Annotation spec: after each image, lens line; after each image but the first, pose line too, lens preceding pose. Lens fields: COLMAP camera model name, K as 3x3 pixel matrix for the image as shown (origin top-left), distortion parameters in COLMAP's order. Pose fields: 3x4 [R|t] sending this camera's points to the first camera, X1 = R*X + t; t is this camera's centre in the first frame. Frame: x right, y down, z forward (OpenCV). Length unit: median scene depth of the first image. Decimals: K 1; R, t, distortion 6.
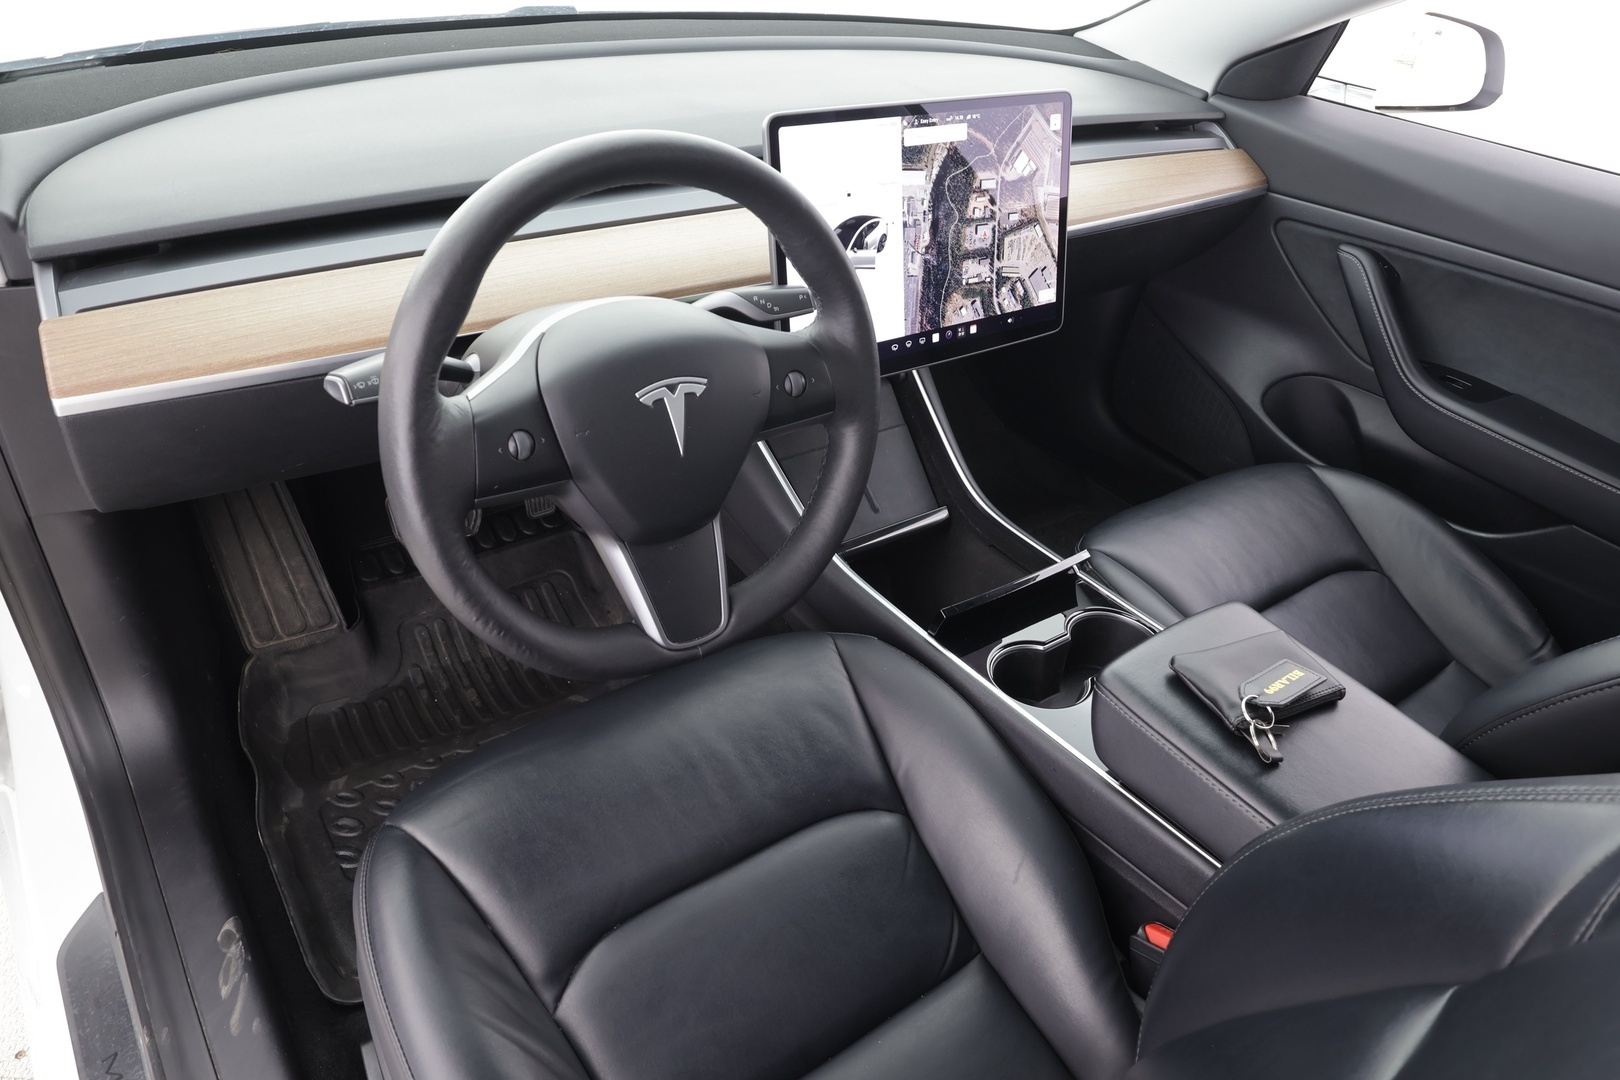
lens RADIAL K [[1090.3, 0, 813.2], [0, 1090.3, 542.5], [0, 0, 1]] dist [-0.000511, 0.000173]
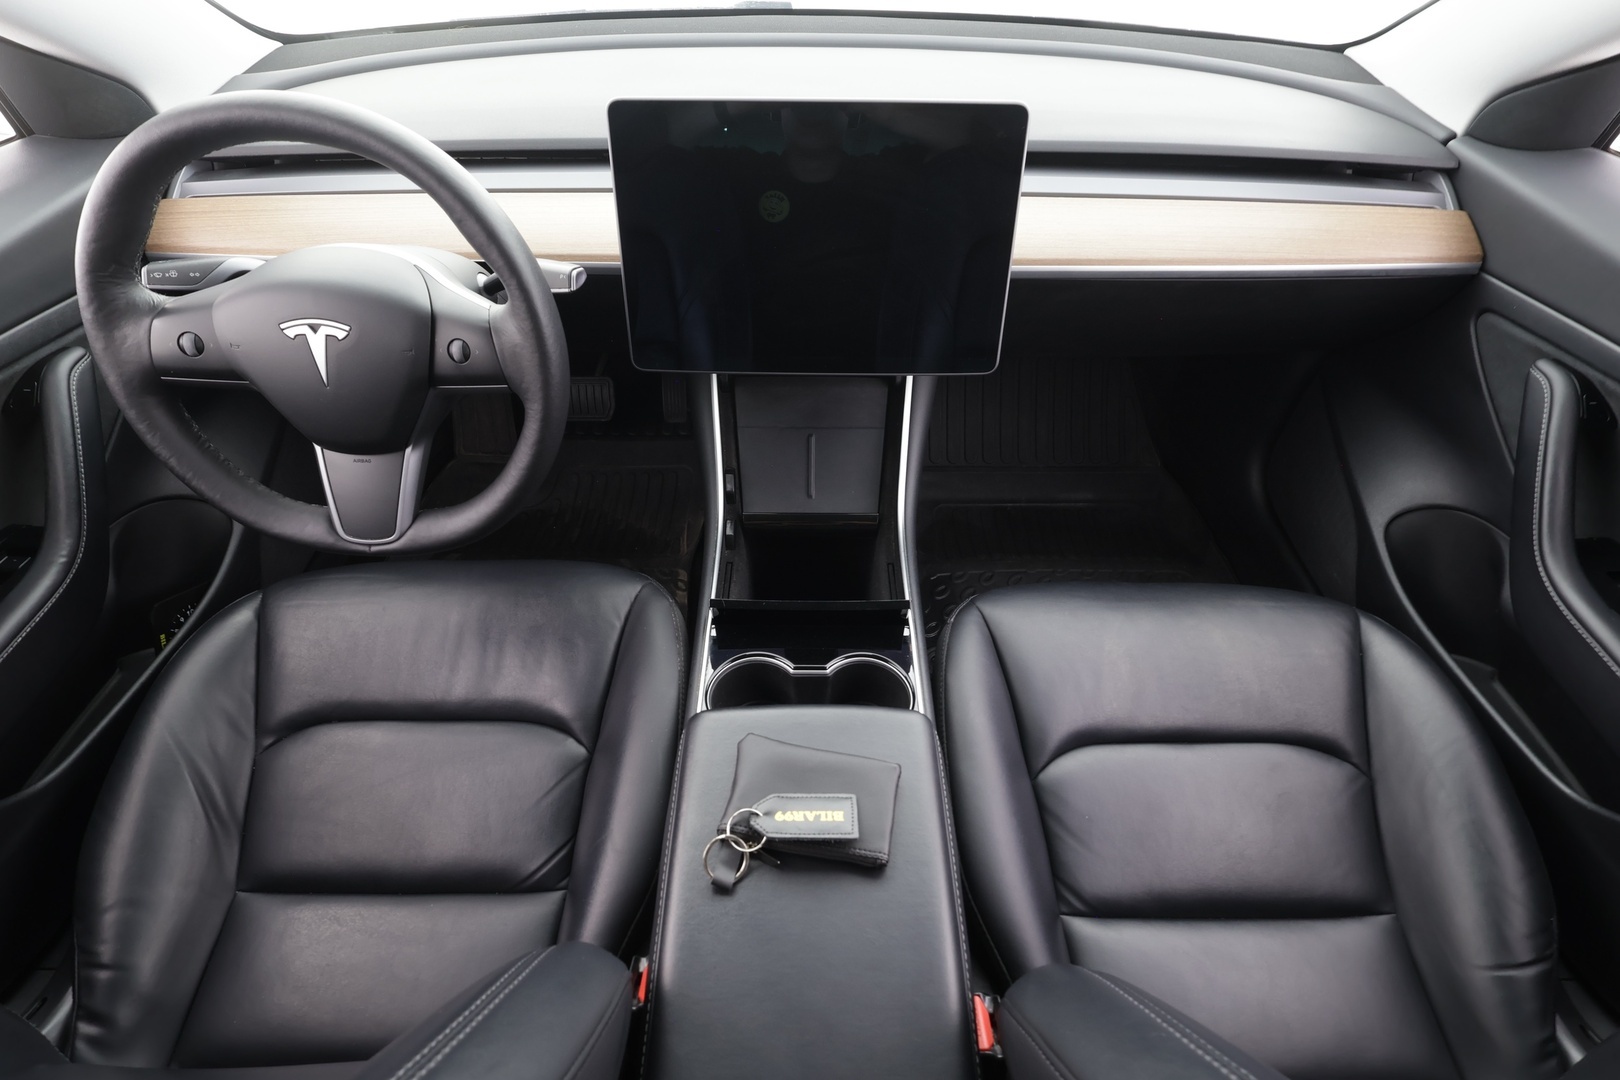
lens RADIAL K [[798.7, 0, 811.0], [0, 798.7, 546.0], [0, 0, 1]] dist [0.004785, -0.001095]
pose [[0.802932, 0.344035, -0.486765, 0.551954], [-0.283454, 0.938757, 0.195930, -0.166510], [0.524361, -0.019343, 0.851276, 0.373914]]
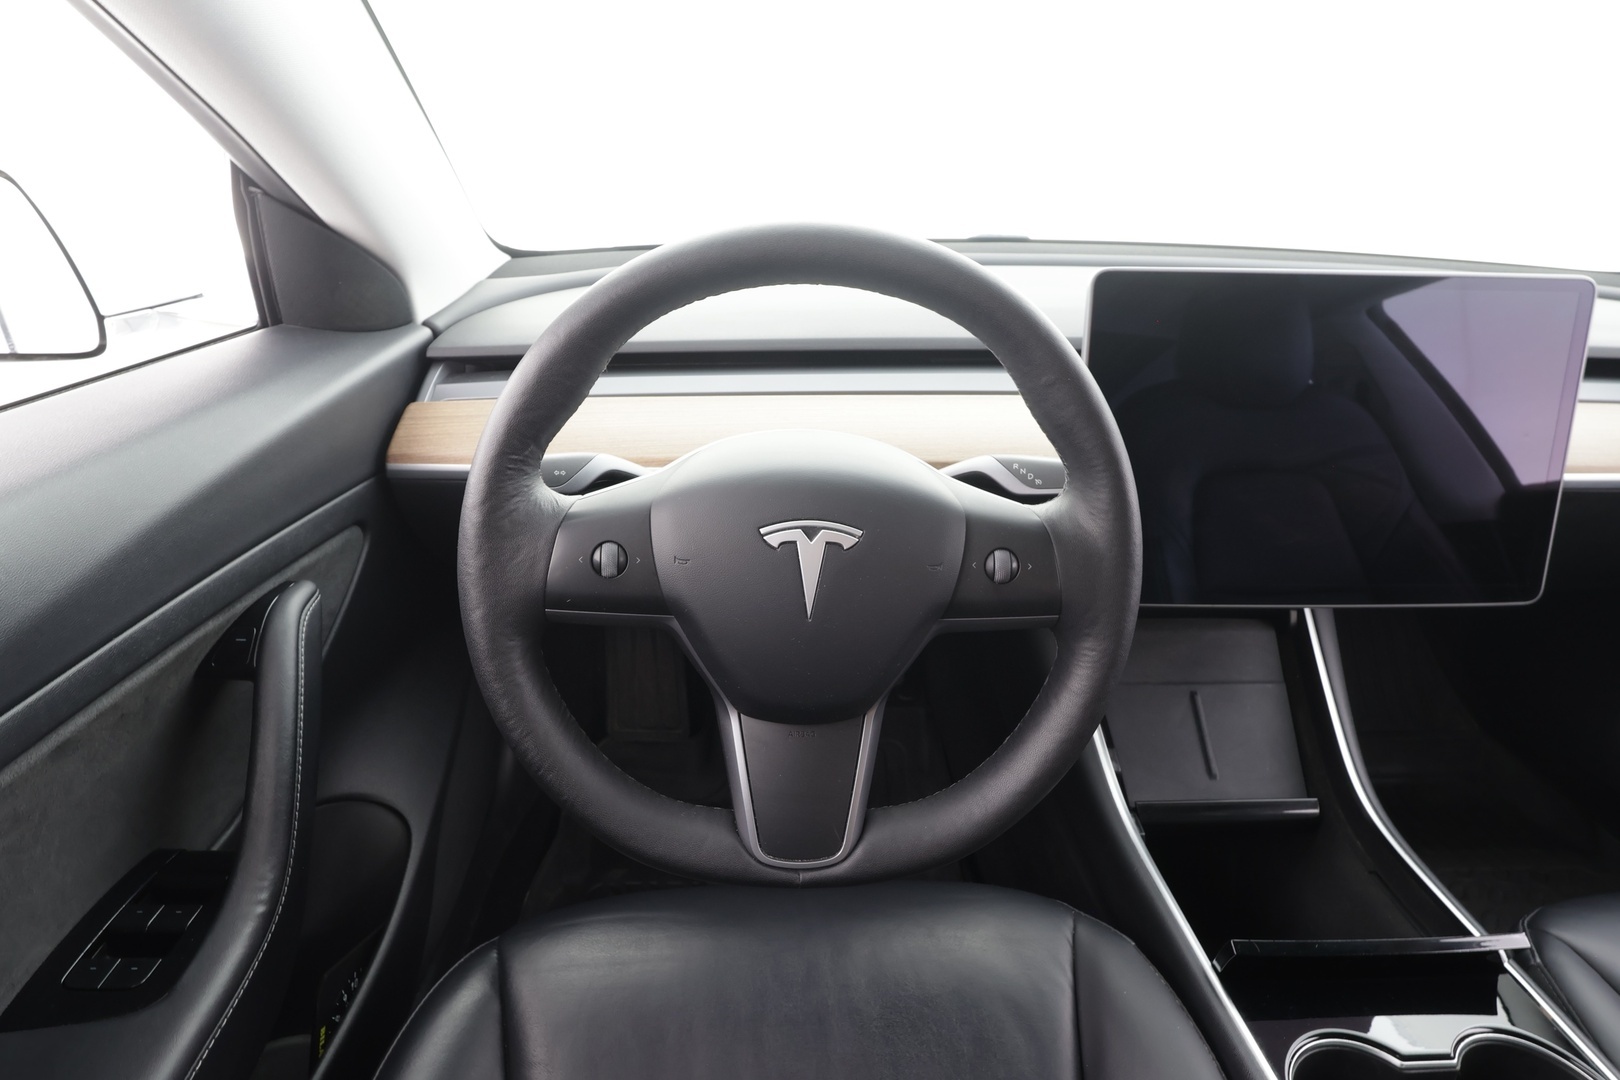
lens RADIAL K [[868.6, 0, 805.1], [0, 868.6, 540.9], [0, 0, 1]] dist [0.001551, 0.000836]
pose [[0.834117, 0.162408, -0.527136, 0.138277], [-0.268453, 0.954378, -0.130748, -0.035851], [0.481853, 0.250570, 0.839662, 0.324316]]
